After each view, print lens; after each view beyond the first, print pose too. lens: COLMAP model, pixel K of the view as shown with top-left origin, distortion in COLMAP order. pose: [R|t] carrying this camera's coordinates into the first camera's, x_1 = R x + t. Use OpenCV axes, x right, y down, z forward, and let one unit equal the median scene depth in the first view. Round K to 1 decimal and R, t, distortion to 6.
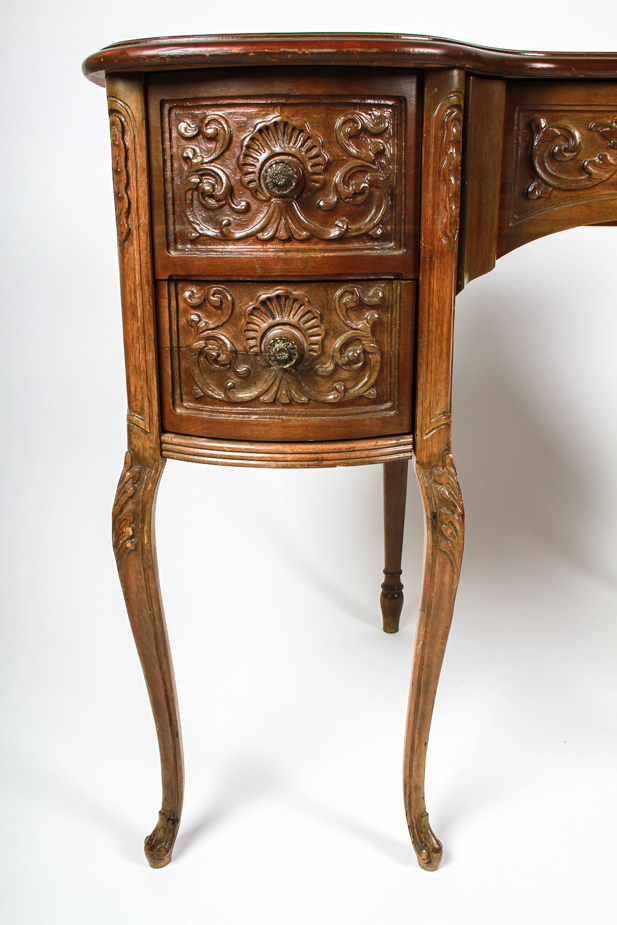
lens RADIAL K [[1007.6, 0, 300.2], [0, 1007.6, 503.3], [0, 0, 1]] dist [-0.102311, 0.000000]
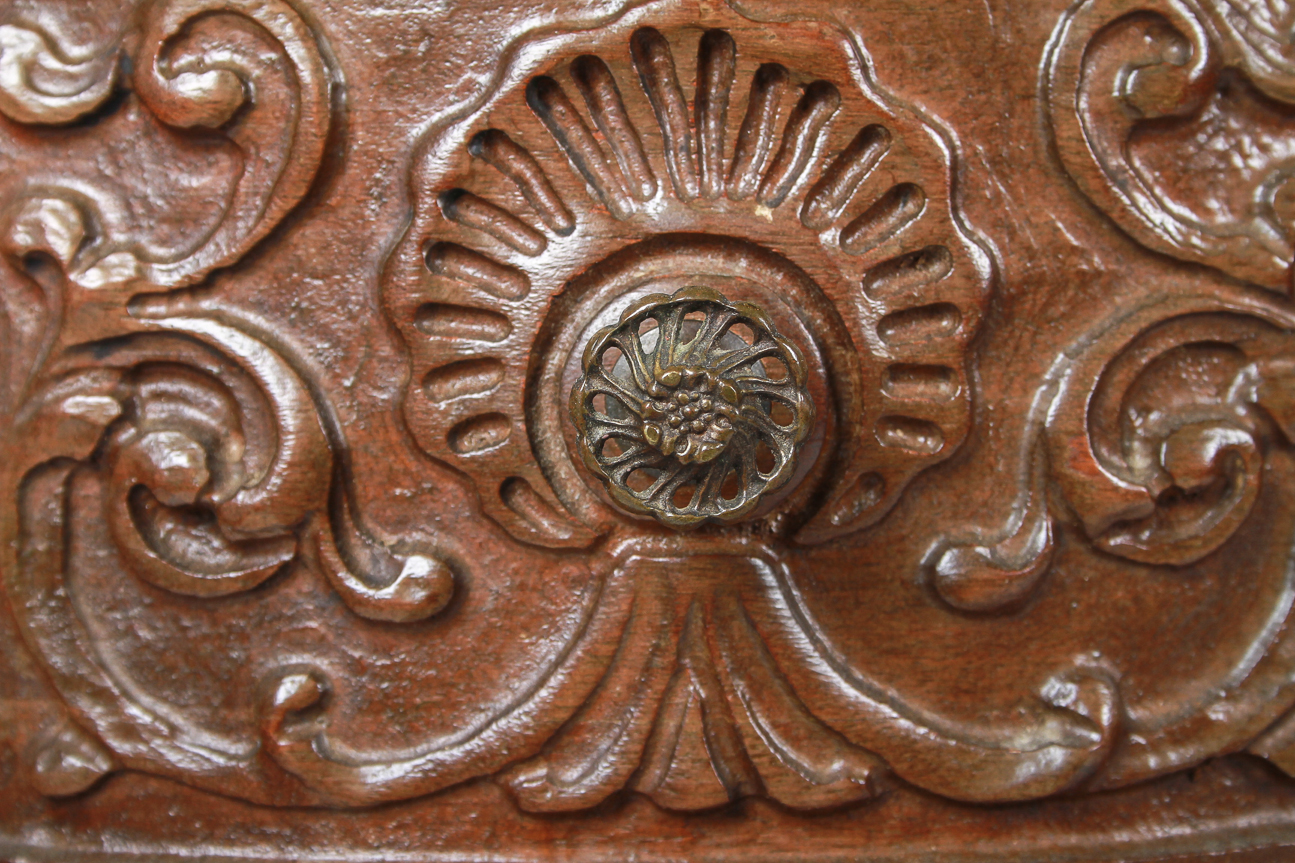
lens RADIAL K [[3362.4, 0, 649.1], [0, 3362.4, 436.4], [0, 0, 1]] dist [0.182526, 0.000000]
pose [[0.998916, -0.002218, 0.046498, -0.045523], [0.013864, 0.967712, -0.251678, -0.191537], [-0.044438, 0.252050, 0.966693, 0.508921]]
